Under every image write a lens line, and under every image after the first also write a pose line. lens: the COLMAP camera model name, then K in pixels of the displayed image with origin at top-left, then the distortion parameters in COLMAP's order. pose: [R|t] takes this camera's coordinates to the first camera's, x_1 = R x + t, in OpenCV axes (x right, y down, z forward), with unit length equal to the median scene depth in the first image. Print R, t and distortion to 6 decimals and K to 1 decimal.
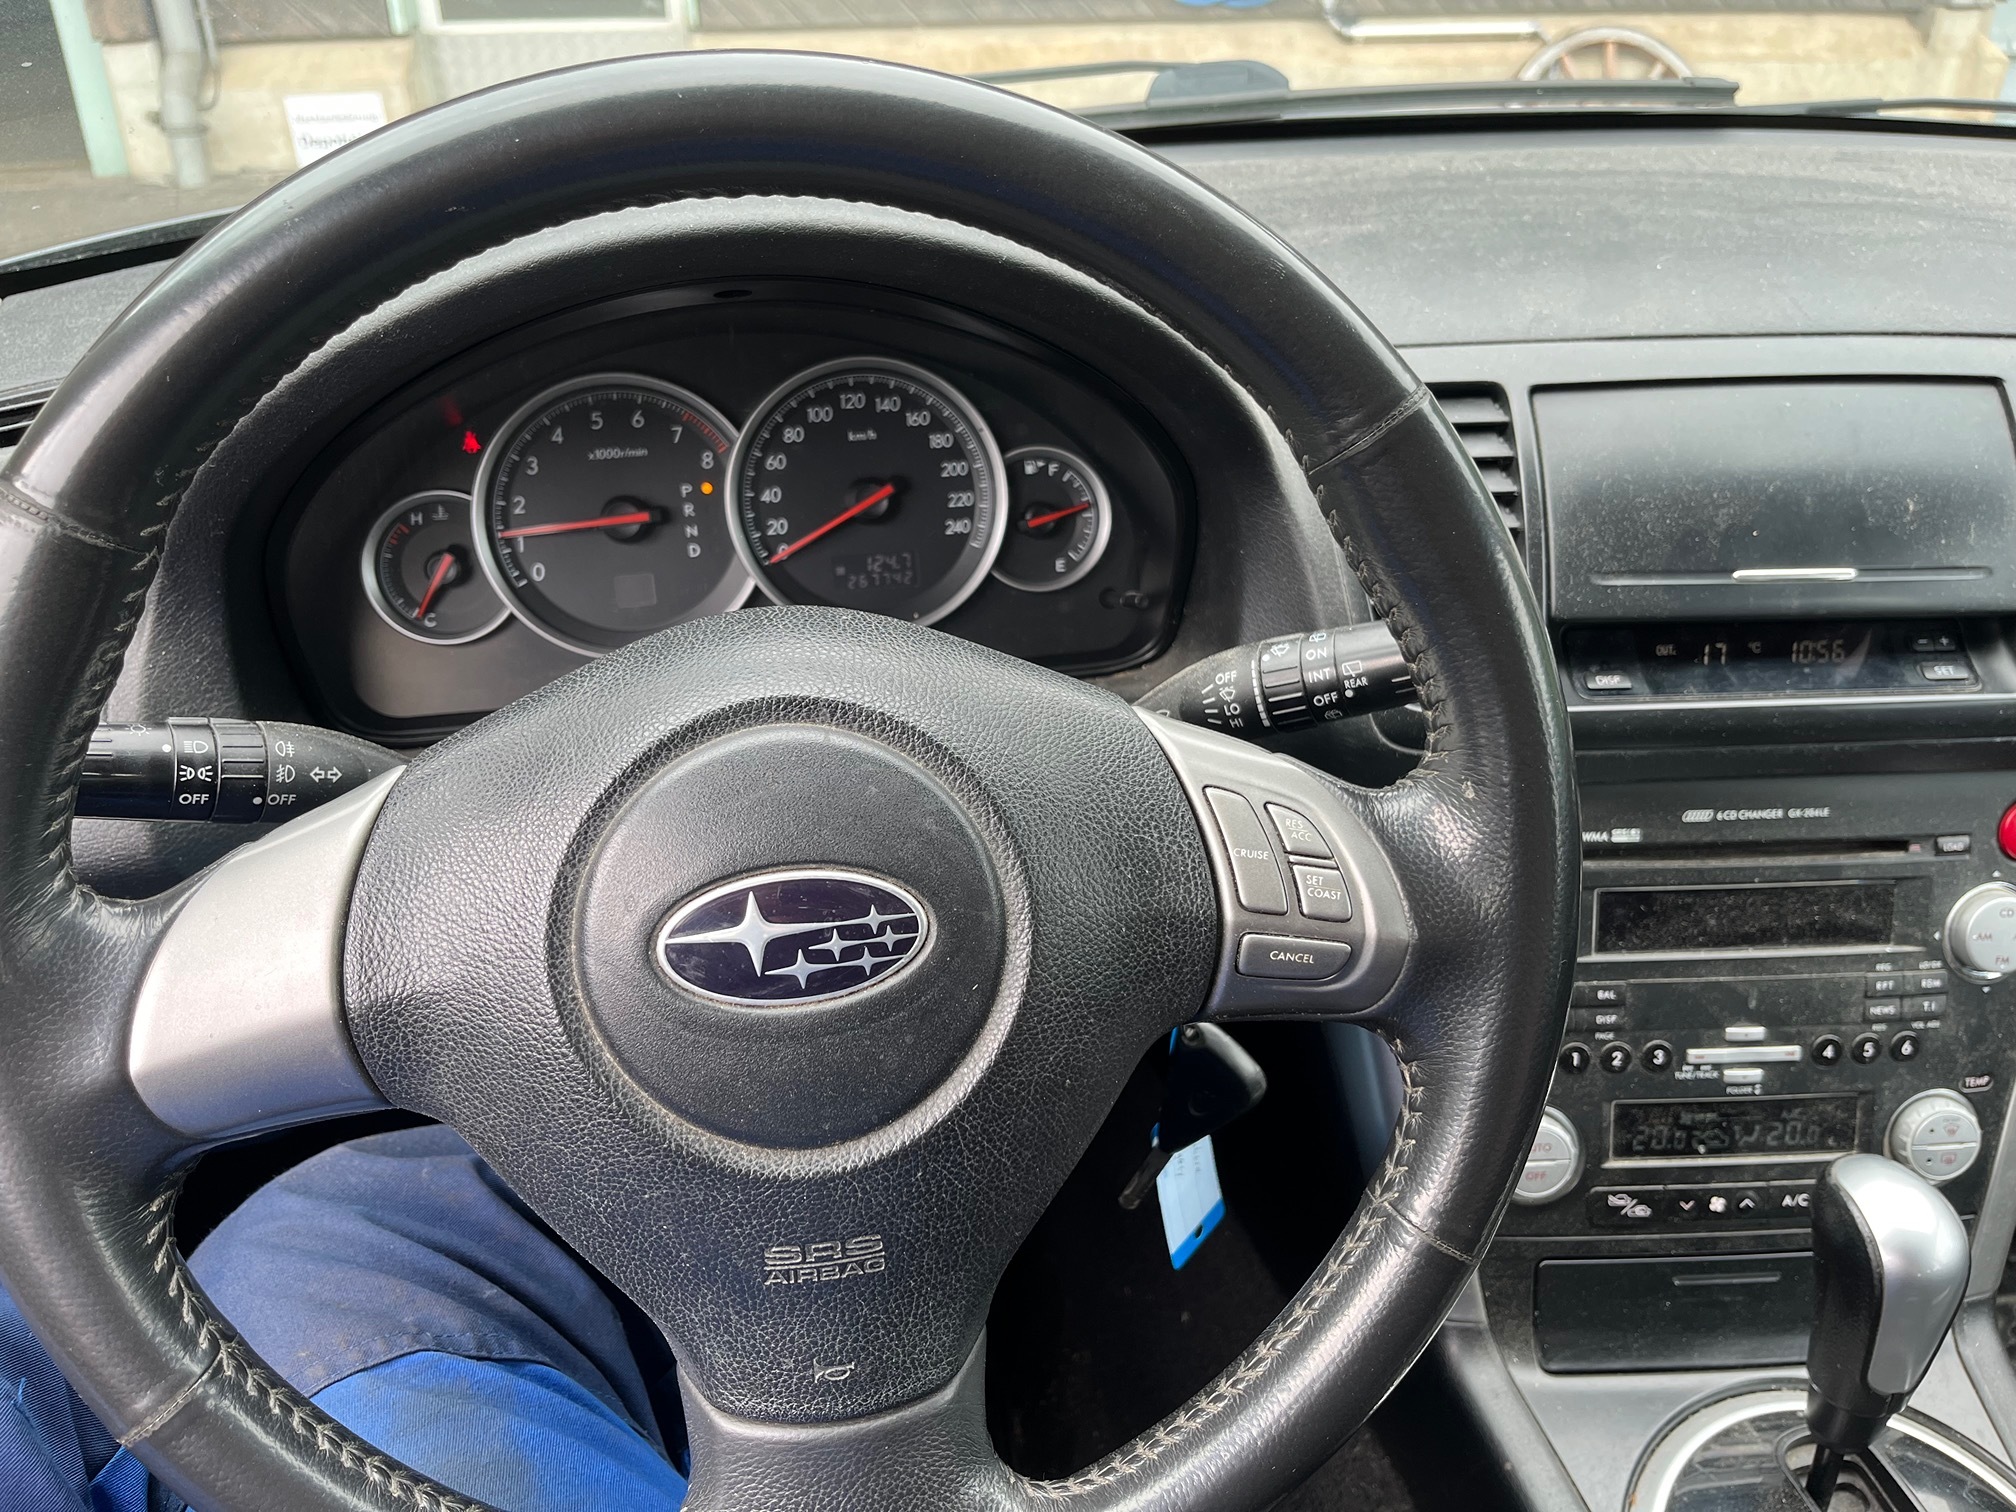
lens RADIAL K [[1559.7, 0, 1002.5], [0, 1559.7, 744.6], [0, 0, 1]] dist [0.075123, -0.117104]
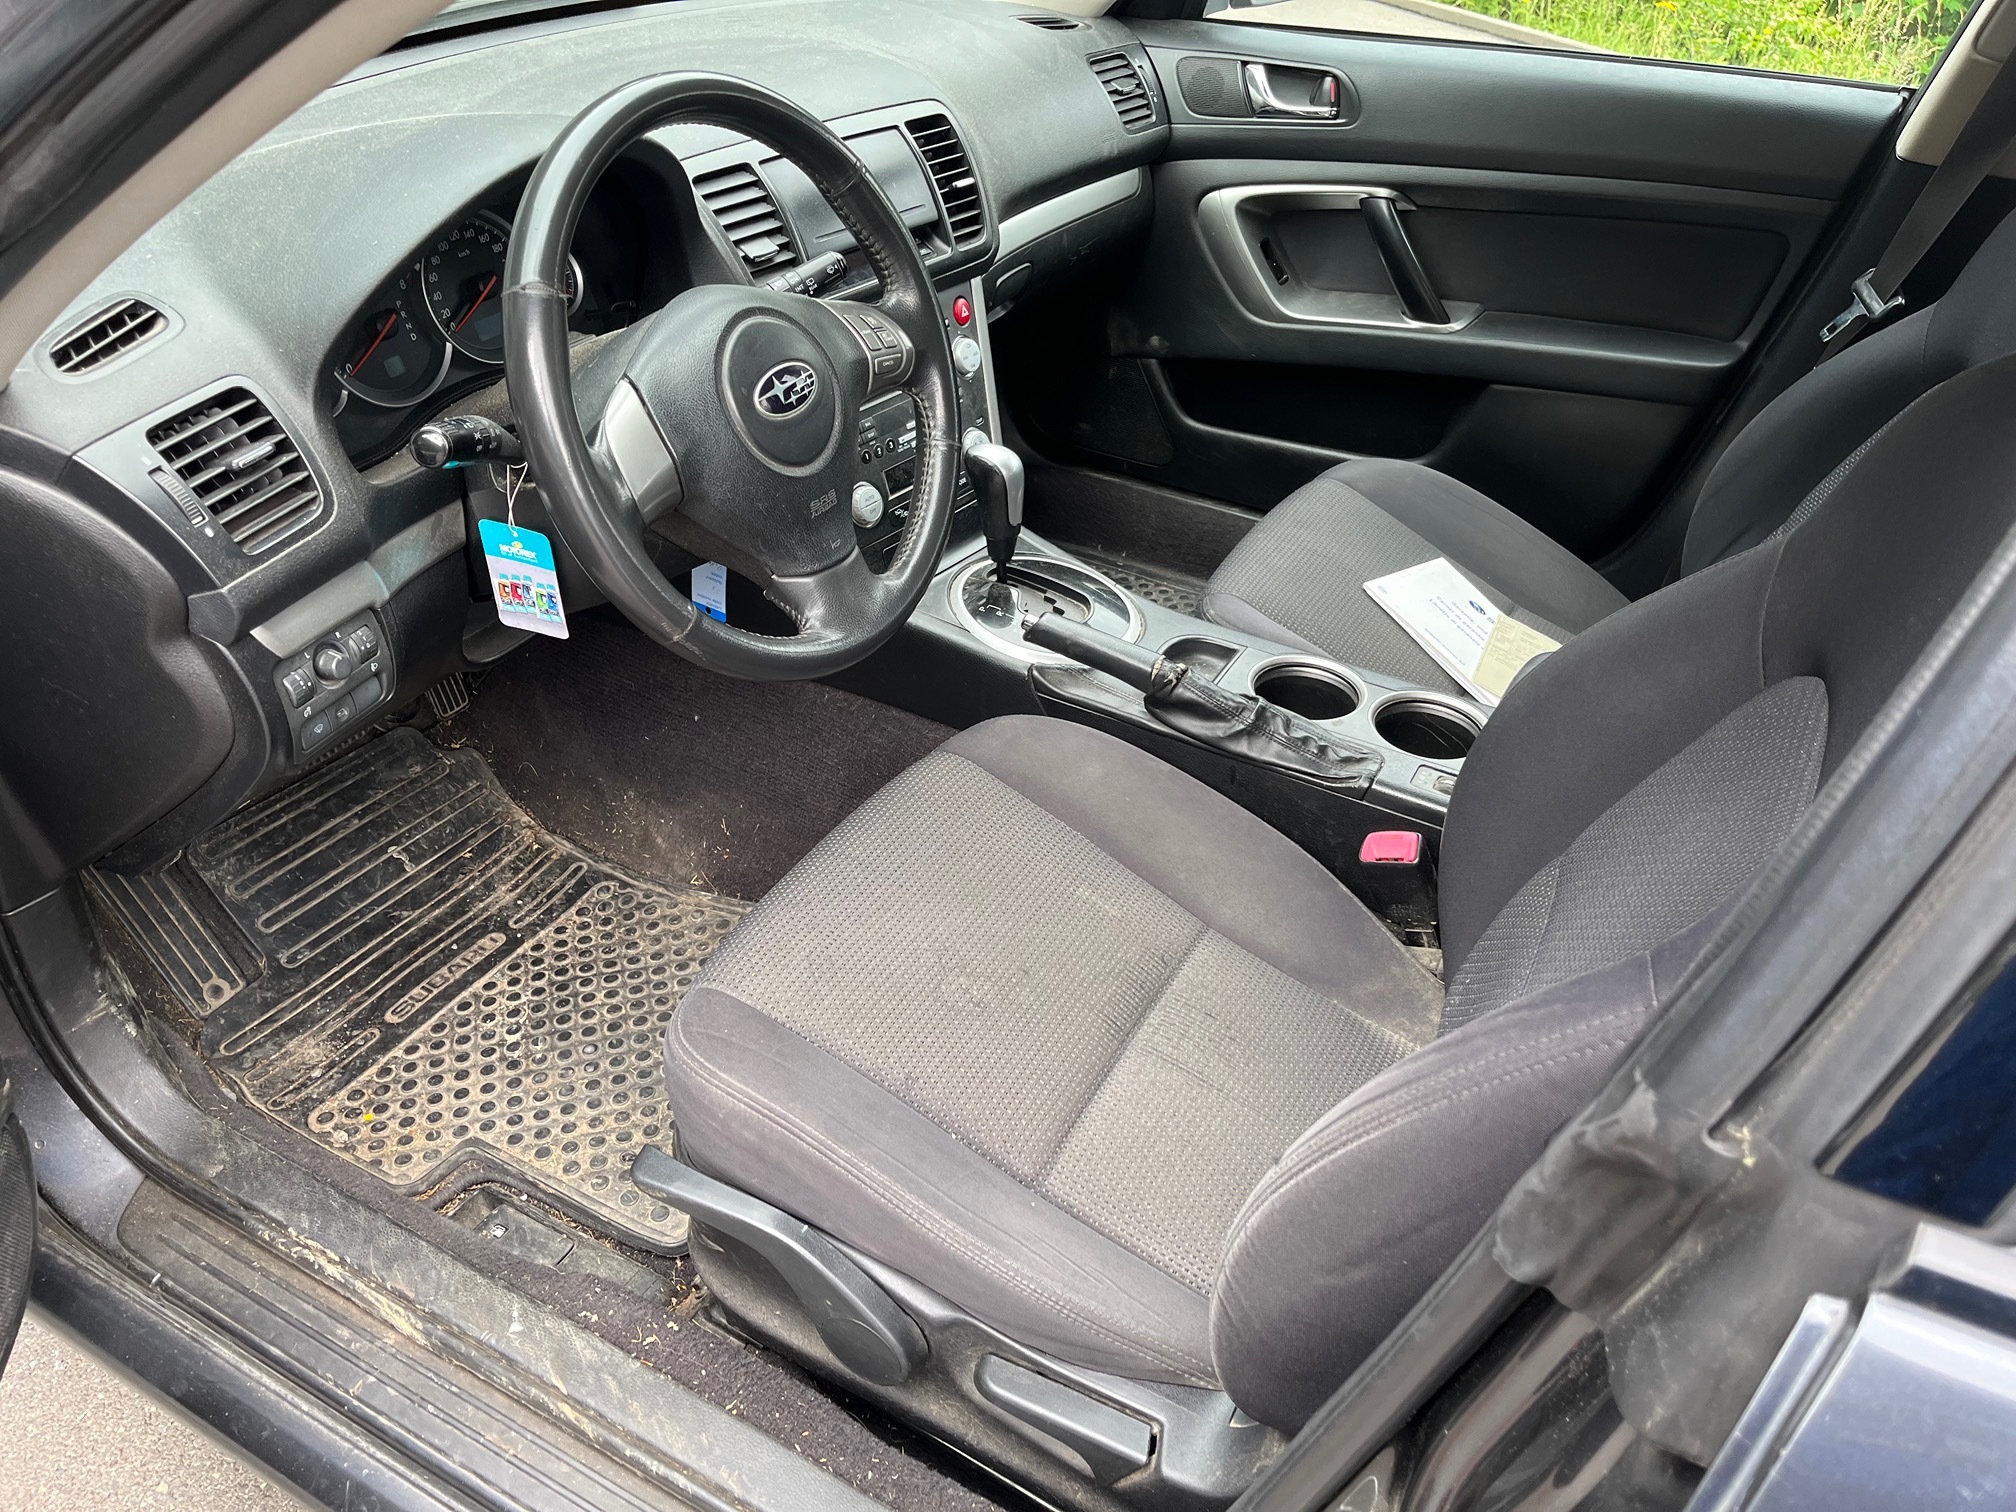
lens RADIAL K [[1559.7, 0, 1002.5], [0, 1559.7, 744.6], [0, 0, 1]] dist [0.075123, -0.117104]
pose [[0.640821, -0.415419, 0.645582, -1.644872], [0.332659, 0.908150, 0.254170, 0.095560], [-0.691872, 0.051881, 0.720154, -1.079695]]
